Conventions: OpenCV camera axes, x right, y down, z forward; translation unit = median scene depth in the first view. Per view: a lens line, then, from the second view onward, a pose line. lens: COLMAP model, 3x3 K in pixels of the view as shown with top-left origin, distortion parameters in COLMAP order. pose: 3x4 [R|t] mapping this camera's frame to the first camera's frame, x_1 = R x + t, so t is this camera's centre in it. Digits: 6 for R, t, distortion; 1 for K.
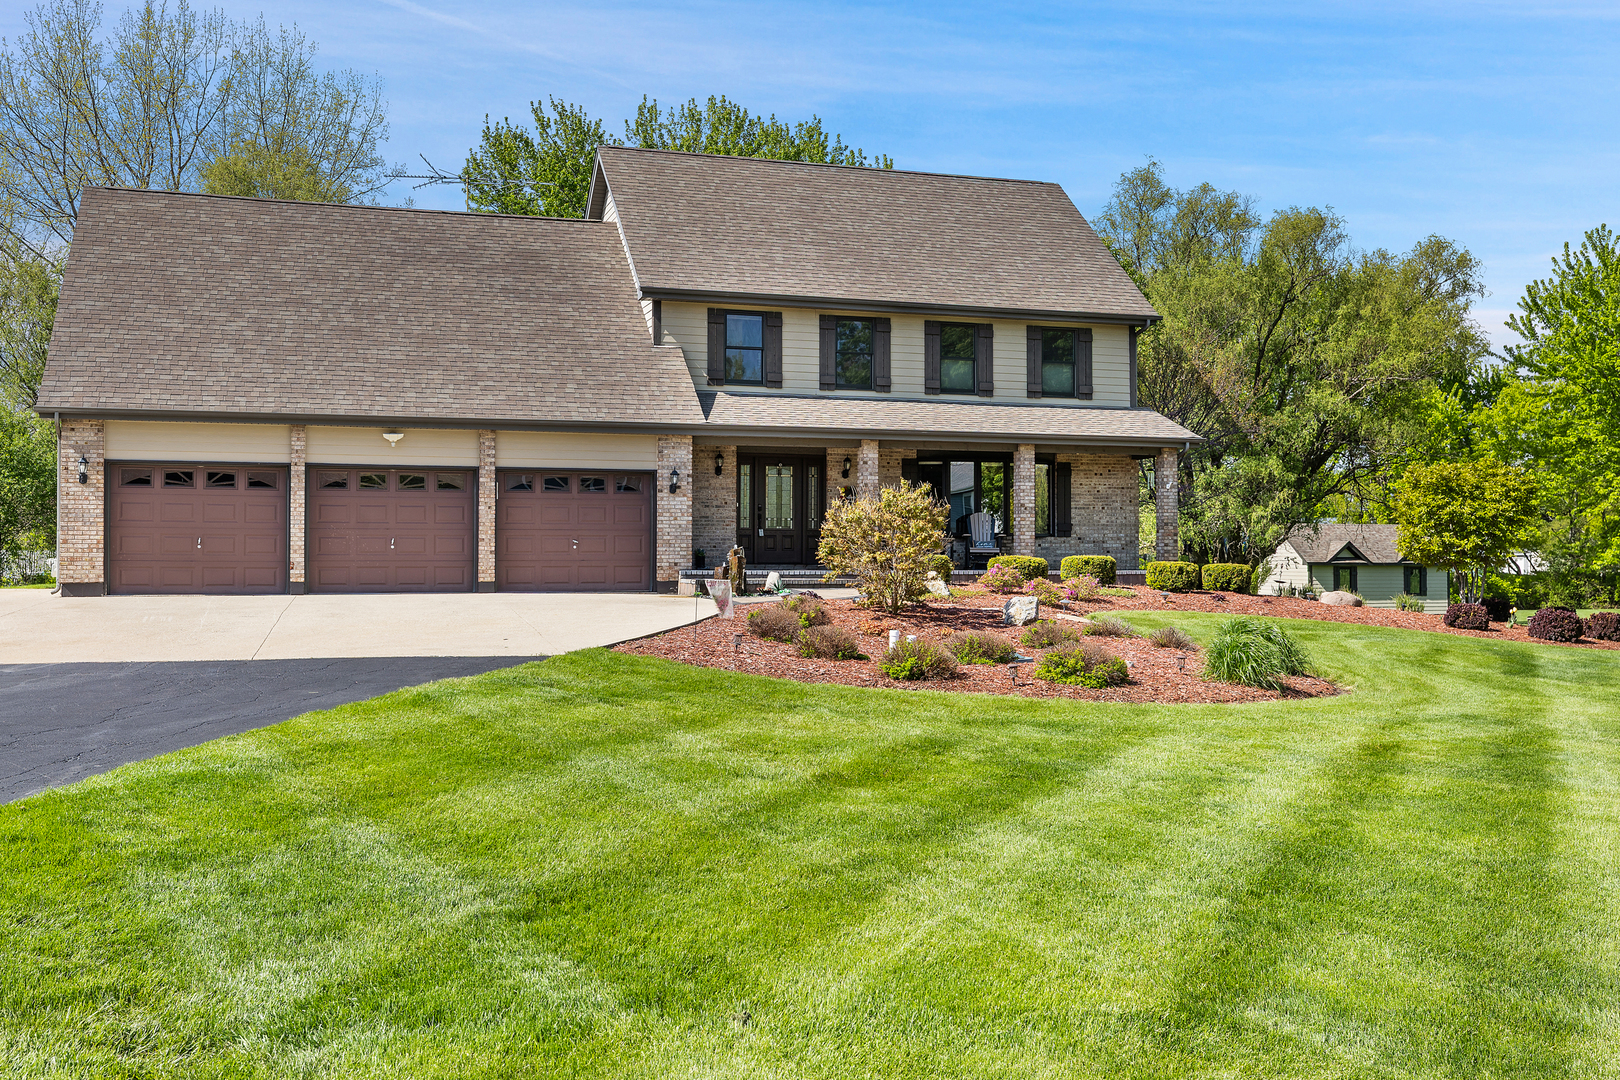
lens RADIAL K [[1608.0, 0, 810.0], [0, 1608.0, 538.2], [0, 0, 1]] dist [0.016155, 0.000000]
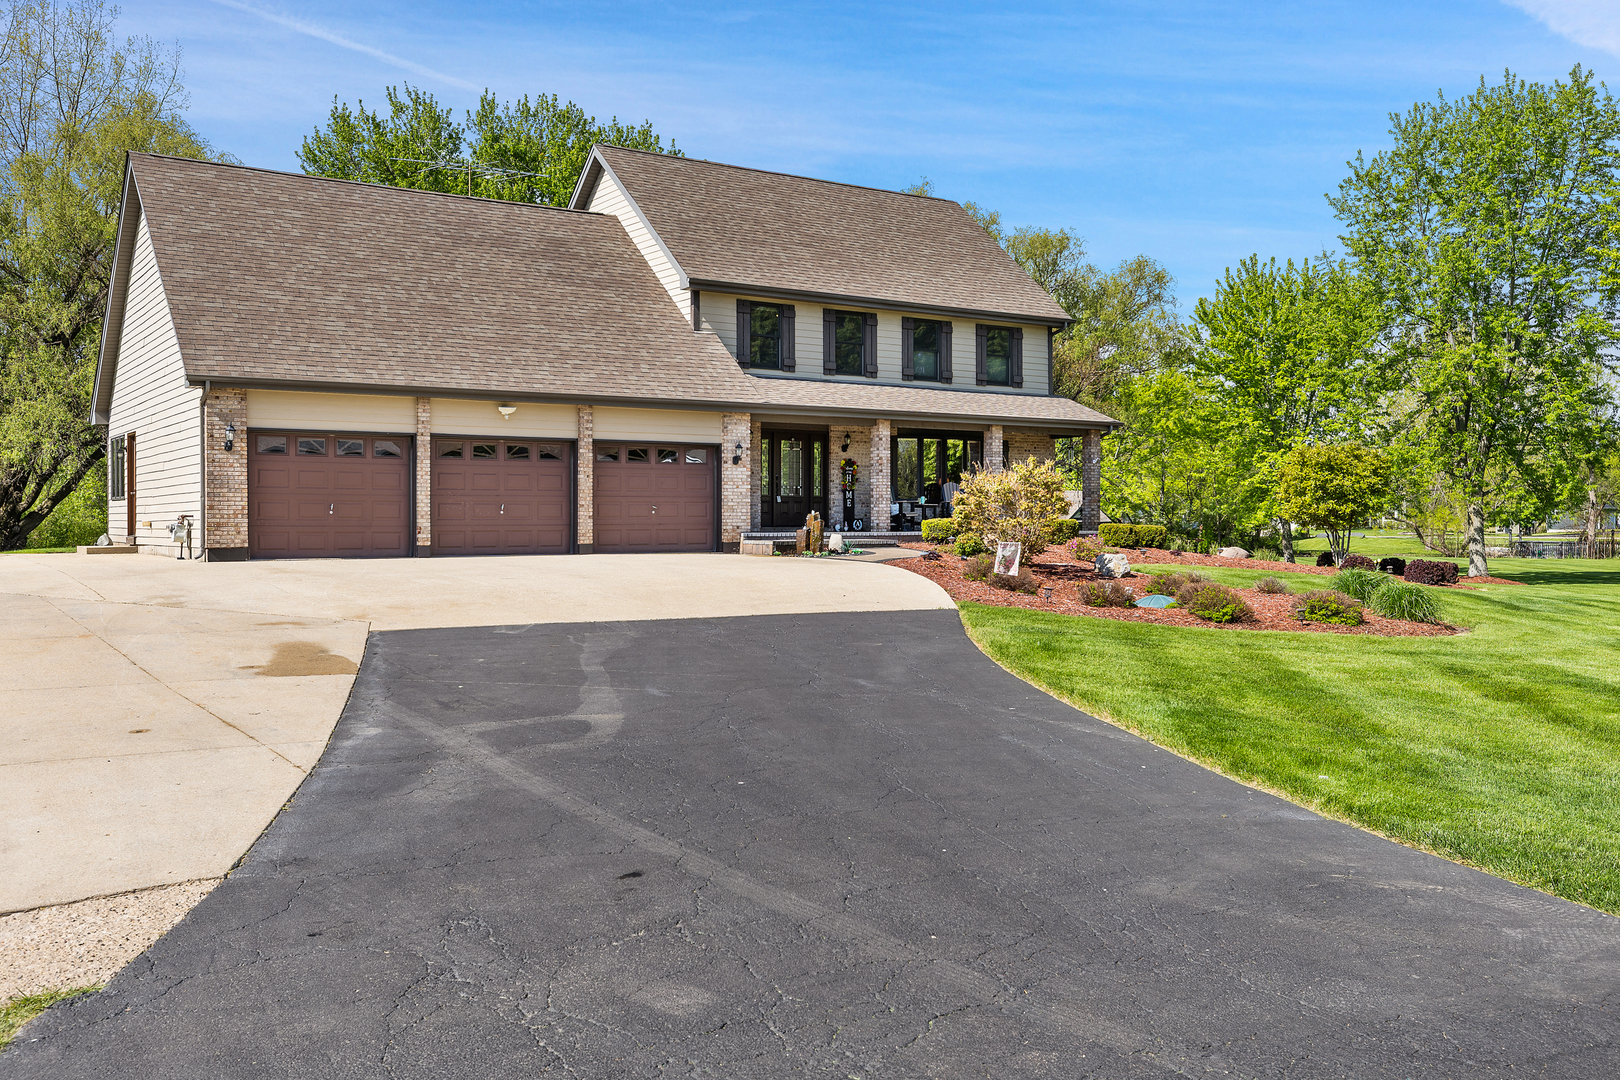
lens RADIAL K [[1438.7, 0, 810.9], [0, 1438.7, 543.5], [0, 0, 1]] dist [0.002351, 0.022466]
pose [[0.960050, -0.006531, 0.279753, -0.299692], [-0.002238, 0.999516, 0.031016, -0.003634], [-0.279820, -0.030403, 0.959571, 0.015011]]
